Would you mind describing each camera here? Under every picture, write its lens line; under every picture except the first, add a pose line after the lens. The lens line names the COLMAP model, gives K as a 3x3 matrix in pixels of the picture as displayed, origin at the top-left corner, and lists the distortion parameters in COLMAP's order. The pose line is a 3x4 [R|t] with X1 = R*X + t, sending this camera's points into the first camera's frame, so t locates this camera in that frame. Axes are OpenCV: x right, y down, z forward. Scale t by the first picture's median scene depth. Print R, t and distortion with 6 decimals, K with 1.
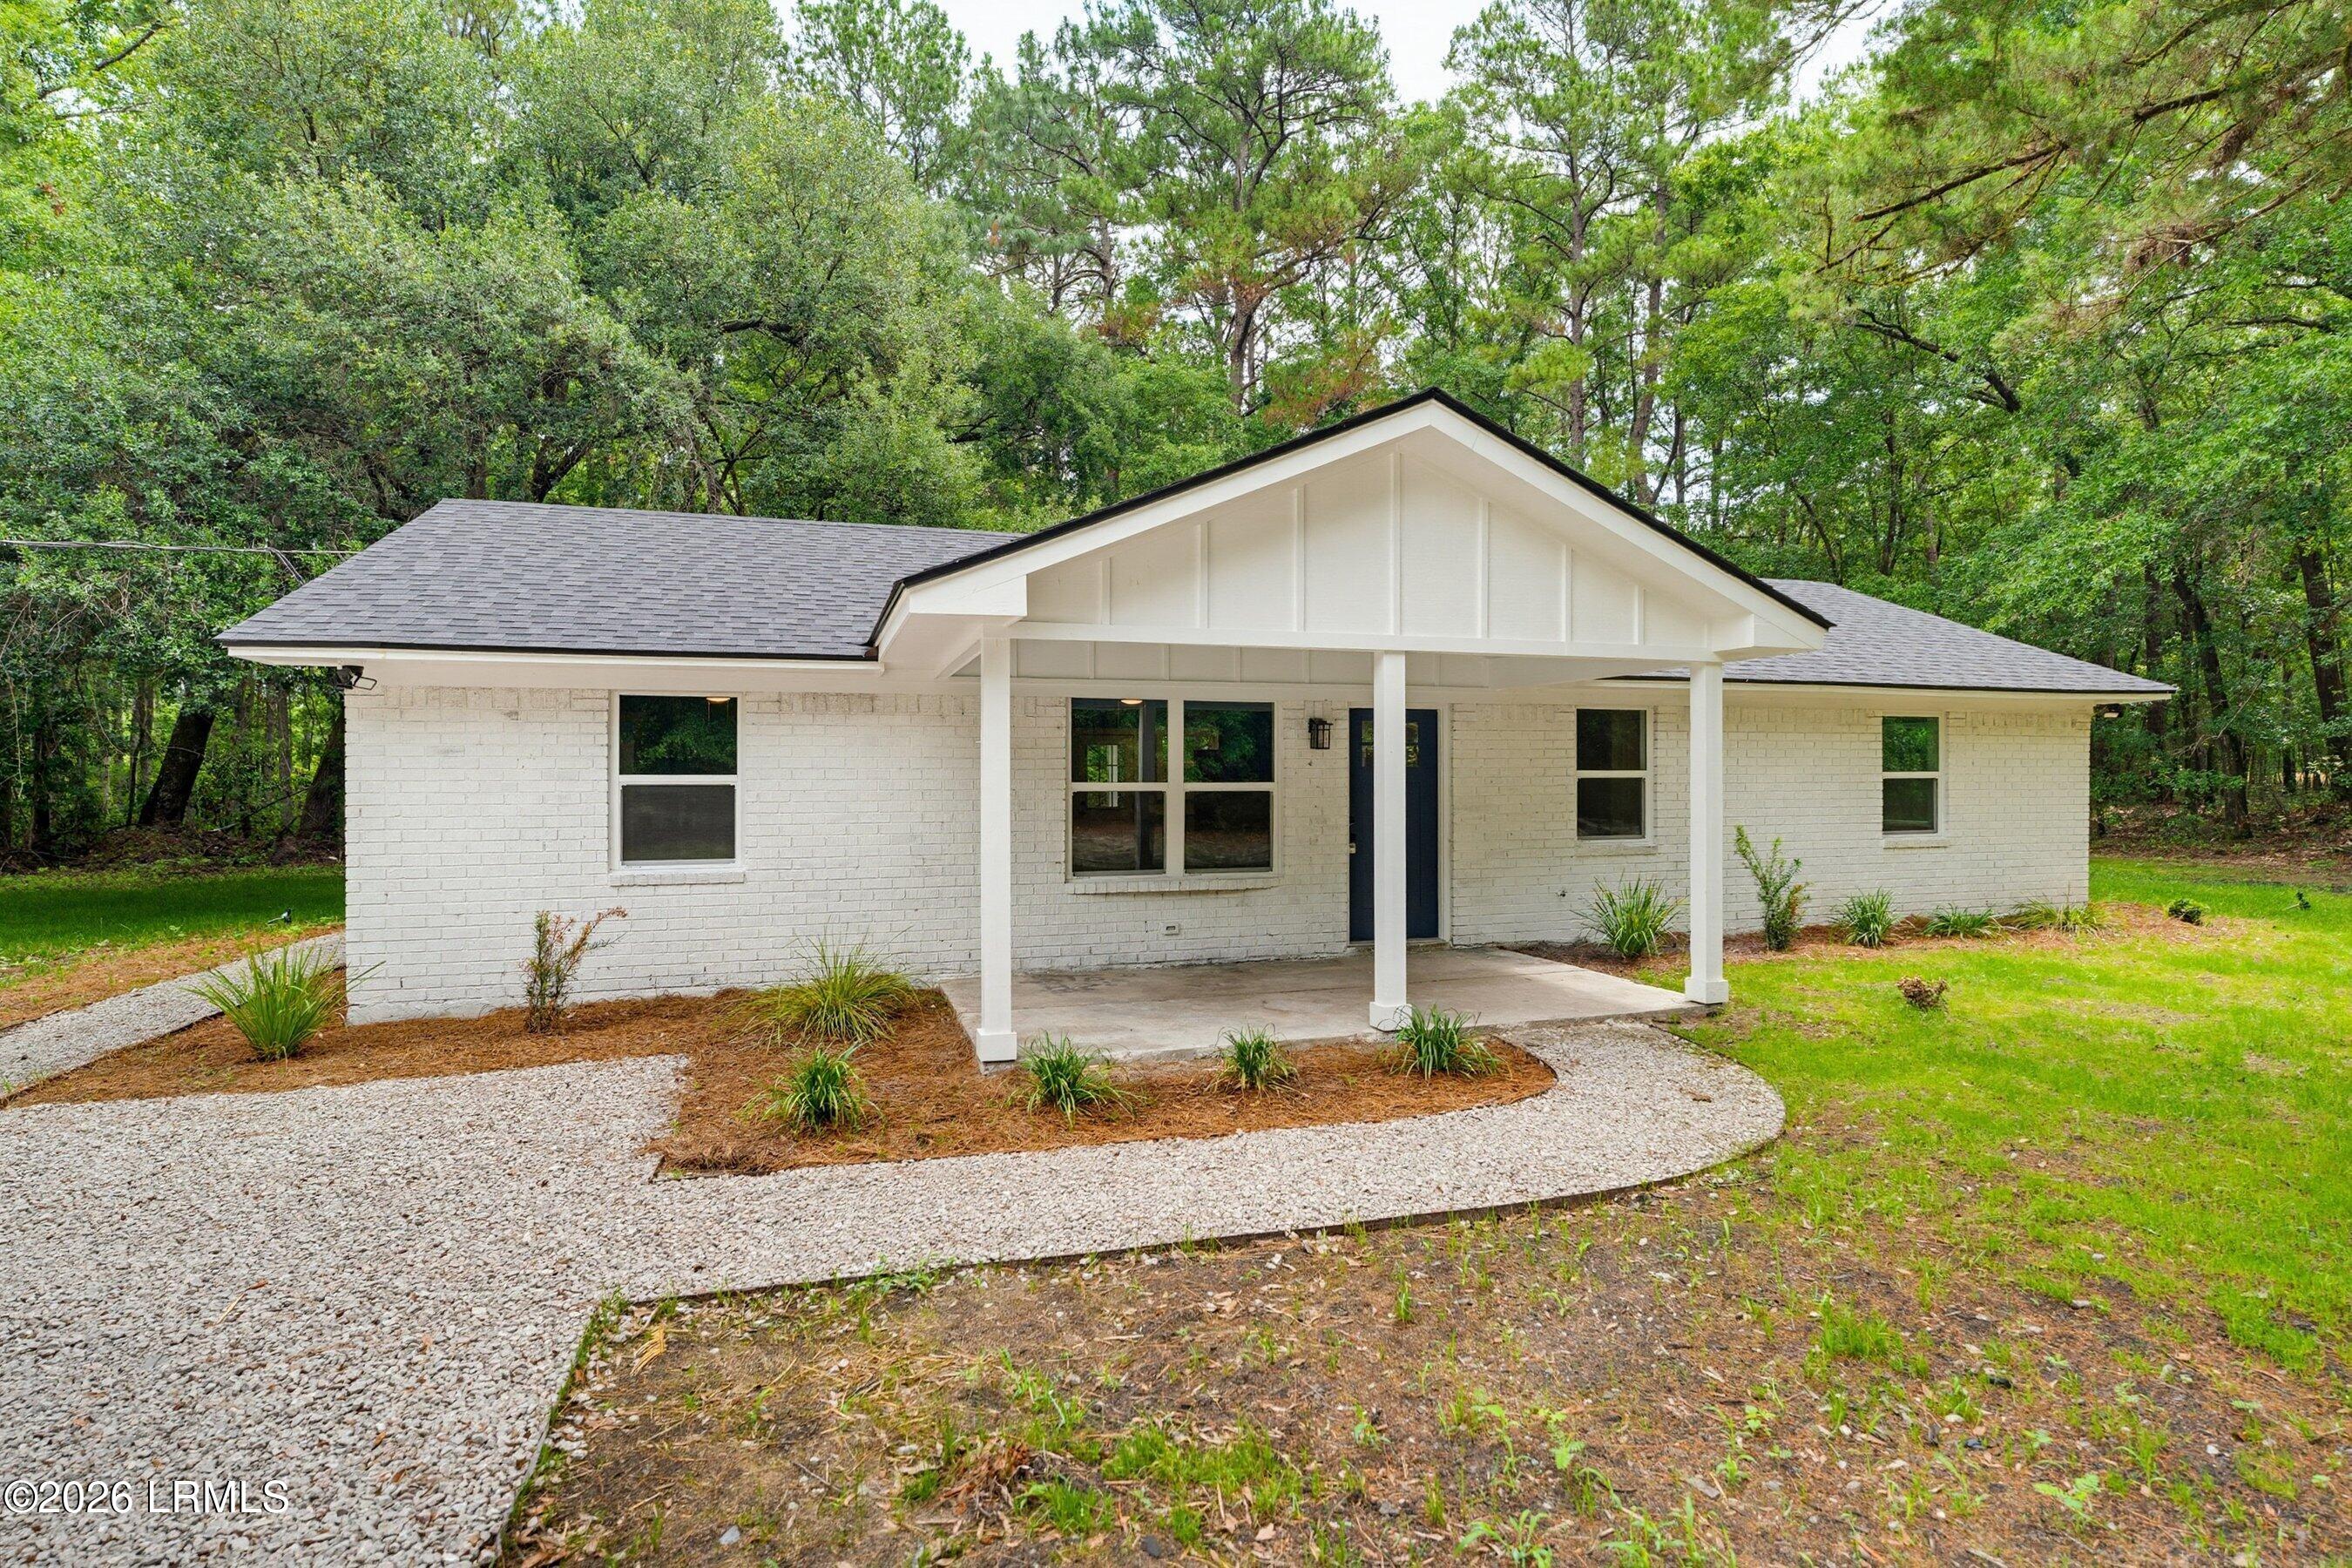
lens RADIAL K [[939.0, 0, 1312.8], [0, 939.0, 803.5], [0, 0, 1]] dist [-0.000867, -0.008678]
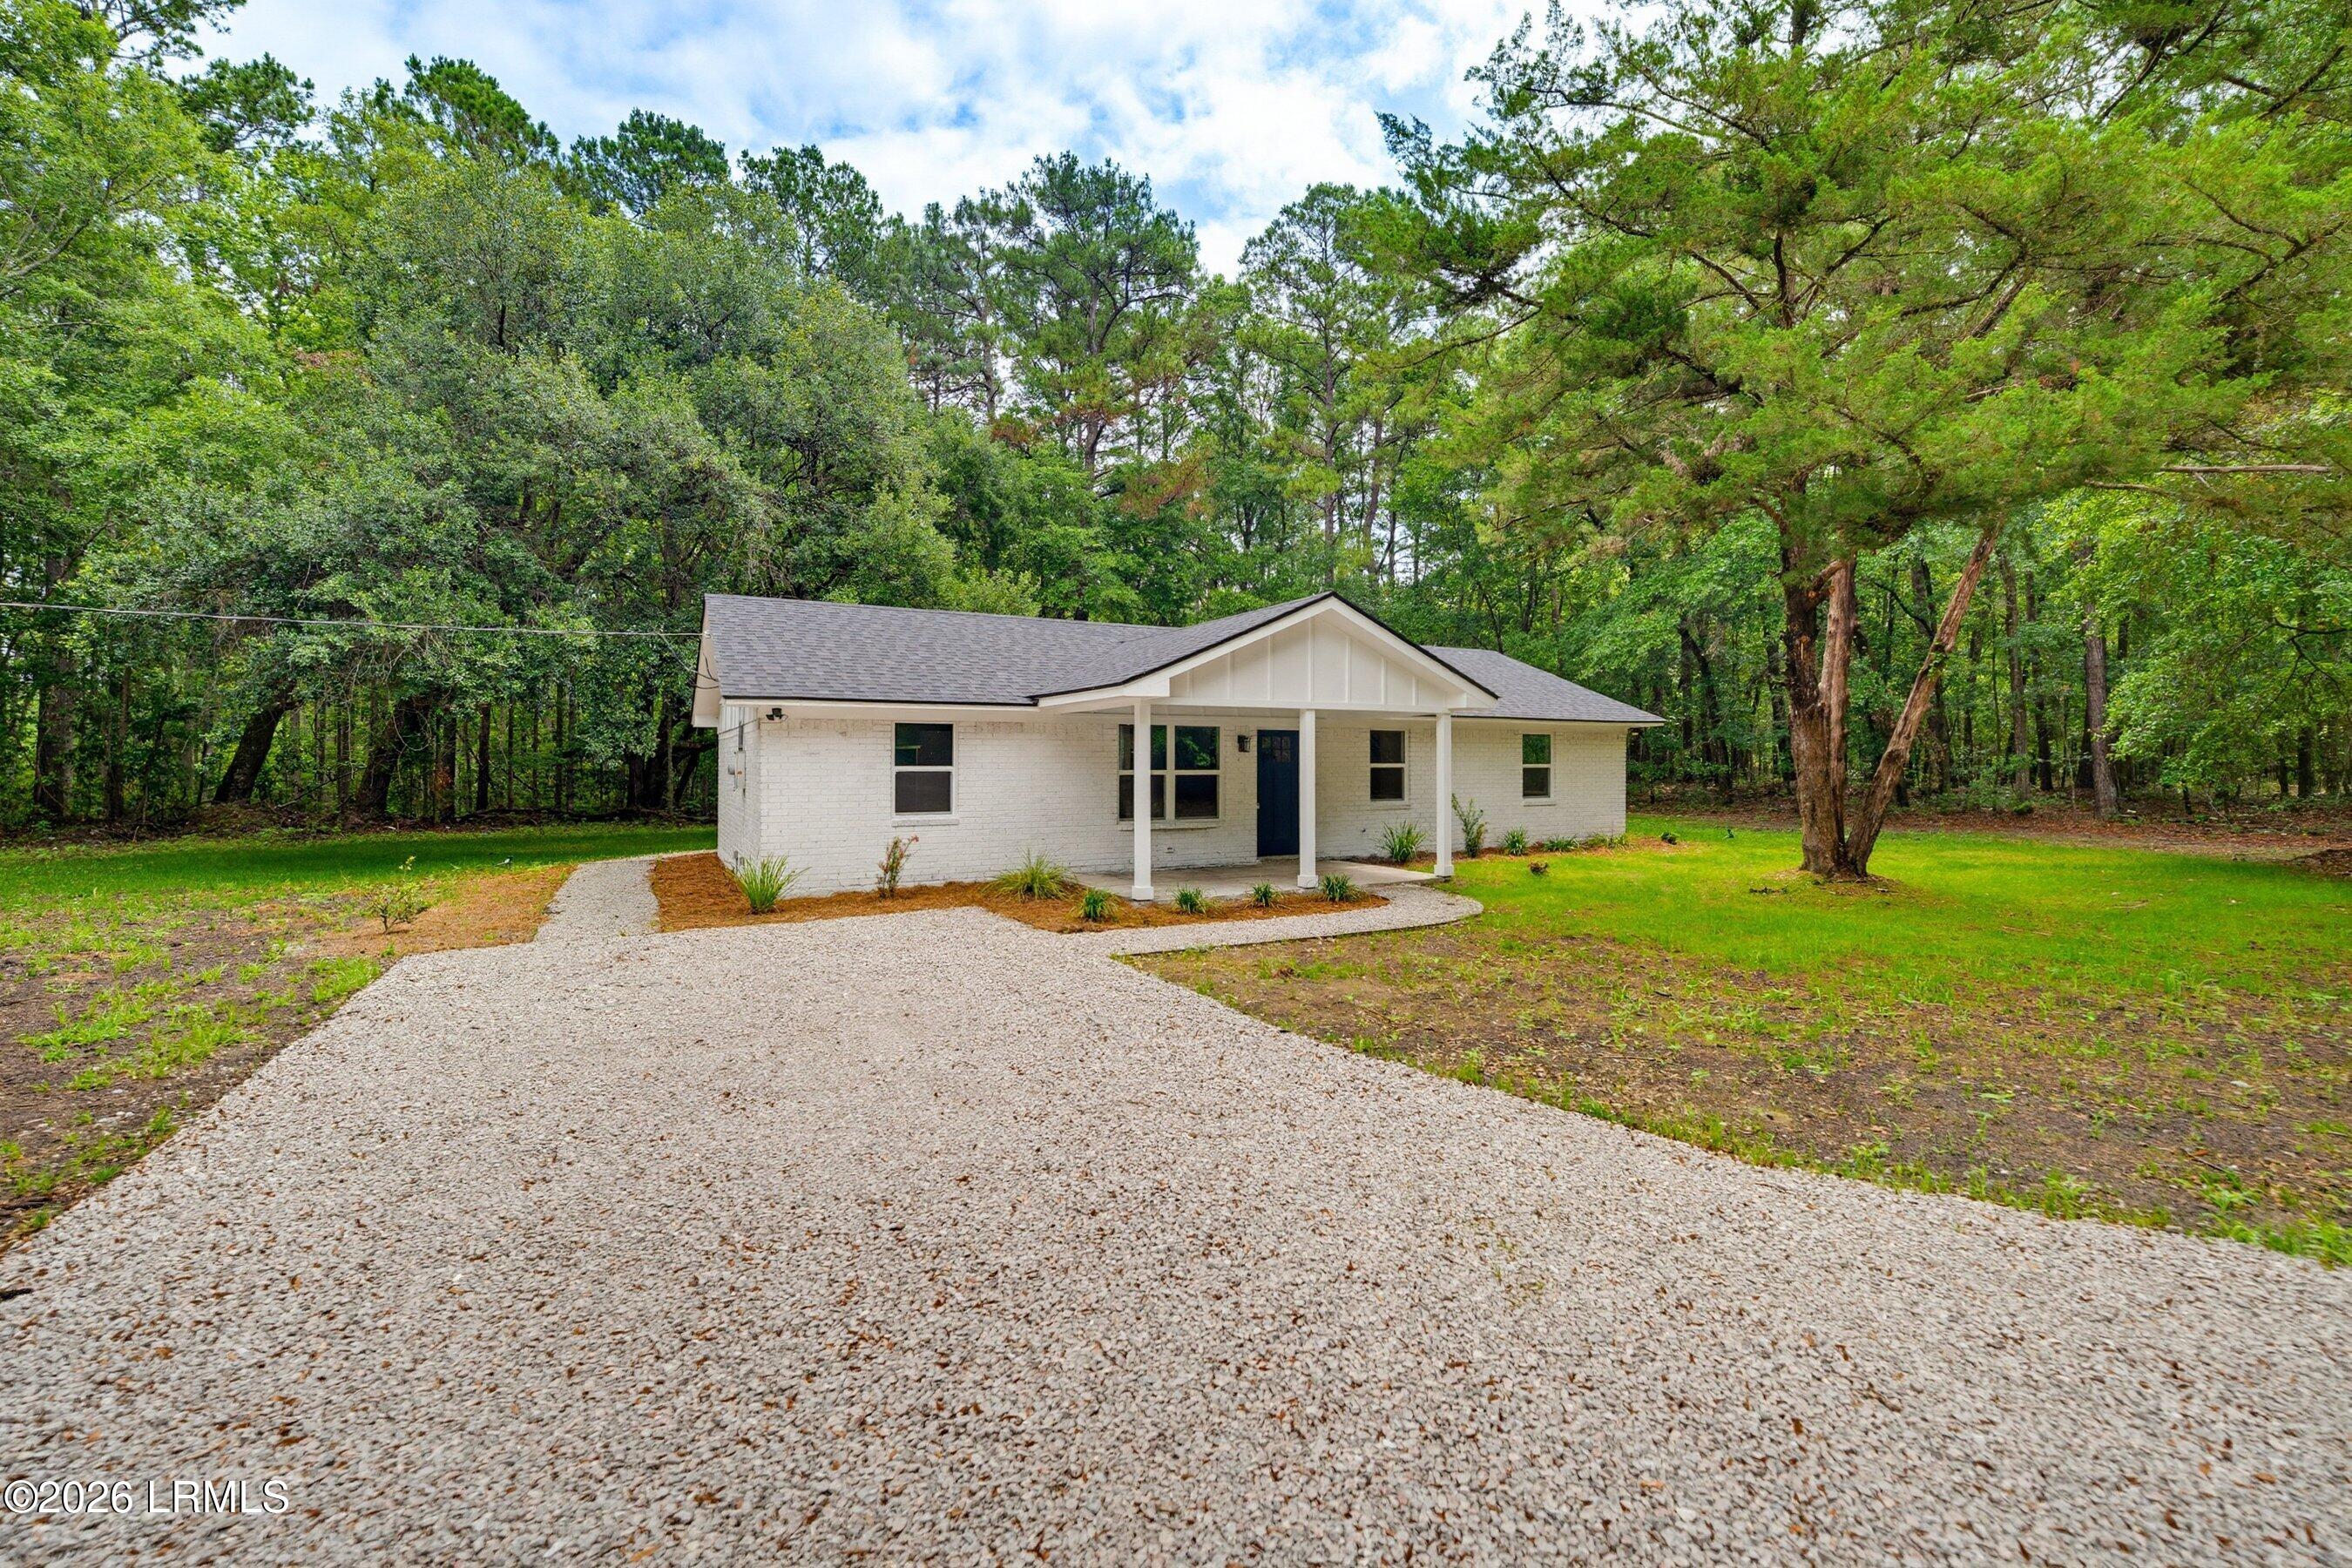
lens RADIAL K [[976.7, 0, 1162.9], [0, 976.7, 780.9], [0, 0, 1]] dist [-0.023385, 0.000214]
pose [[0.983181, -0.000837, 0.182632, -0.441491], [0.001817, 0.999985, -0.005200, 0.007260], [-0.182625, 0.005445, 0.983168, -0.759614]]
